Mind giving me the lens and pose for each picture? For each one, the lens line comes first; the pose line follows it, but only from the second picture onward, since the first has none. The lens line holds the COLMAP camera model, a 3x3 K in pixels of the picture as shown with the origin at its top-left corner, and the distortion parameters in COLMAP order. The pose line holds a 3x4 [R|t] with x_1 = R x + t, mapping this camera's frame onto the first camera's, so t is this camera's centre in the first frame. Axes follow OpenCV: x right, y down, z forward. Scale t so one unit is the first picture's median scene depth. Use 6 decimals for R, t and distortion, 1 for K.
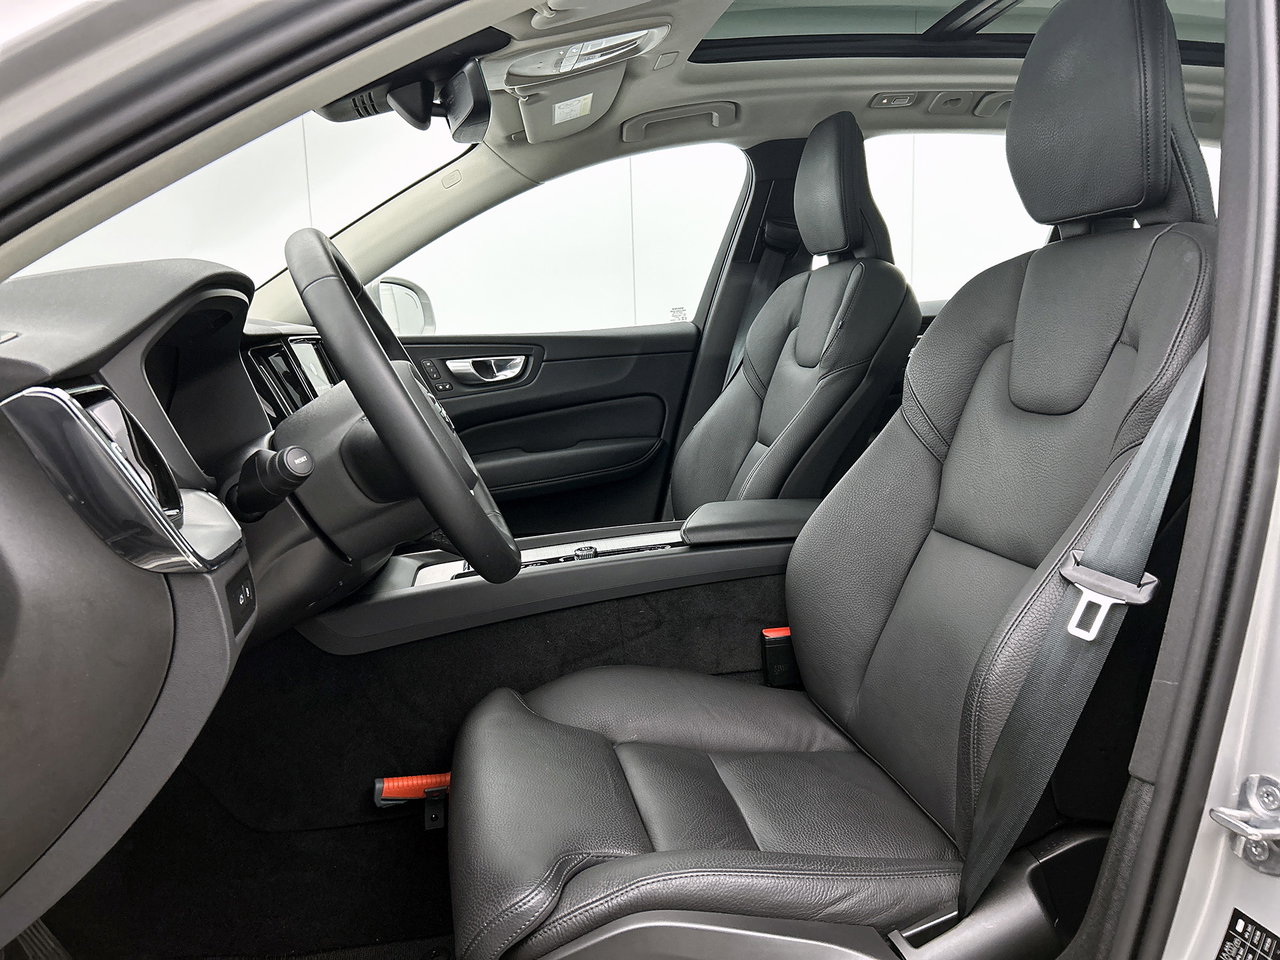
lens RADIAL K [[980.9, 0, 640.0], [0, 980.9, 480.0], [0, 0, 1]] dist [-0.186890, -0.001961]
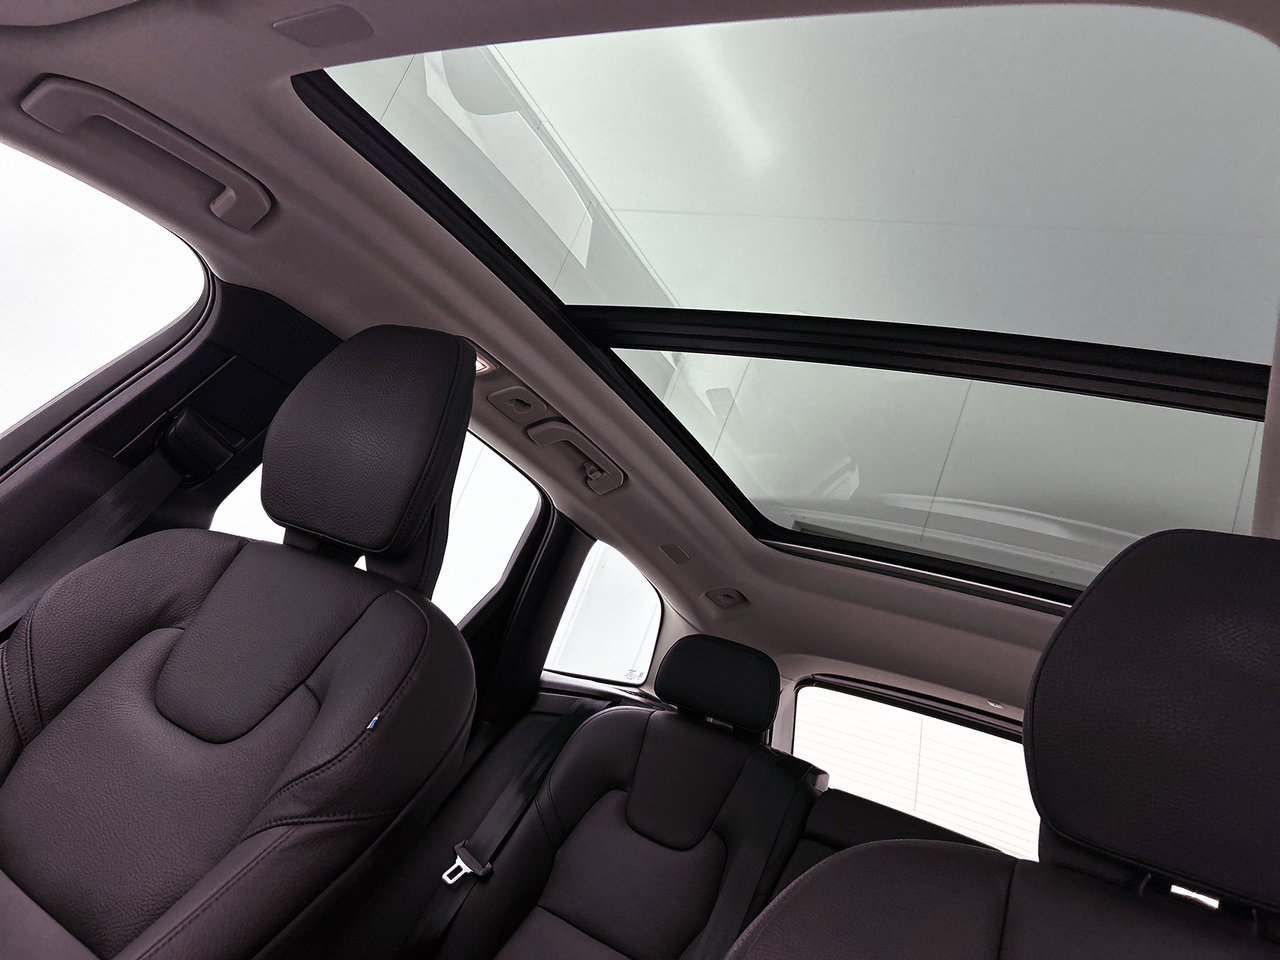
lens RADIAL K [[945.9, 0, 640.0], [0, 945.9, 480.0], [0, 0, 1]] dist [-0.009753, -0.005046]
pose [[0.557893, 0.490213, 0.669662, -0.067907], [-0.273133, 0.870408, -0.409619, -0.086025], [-0.783680, 0.045617, 0.619488, 0.482151]]
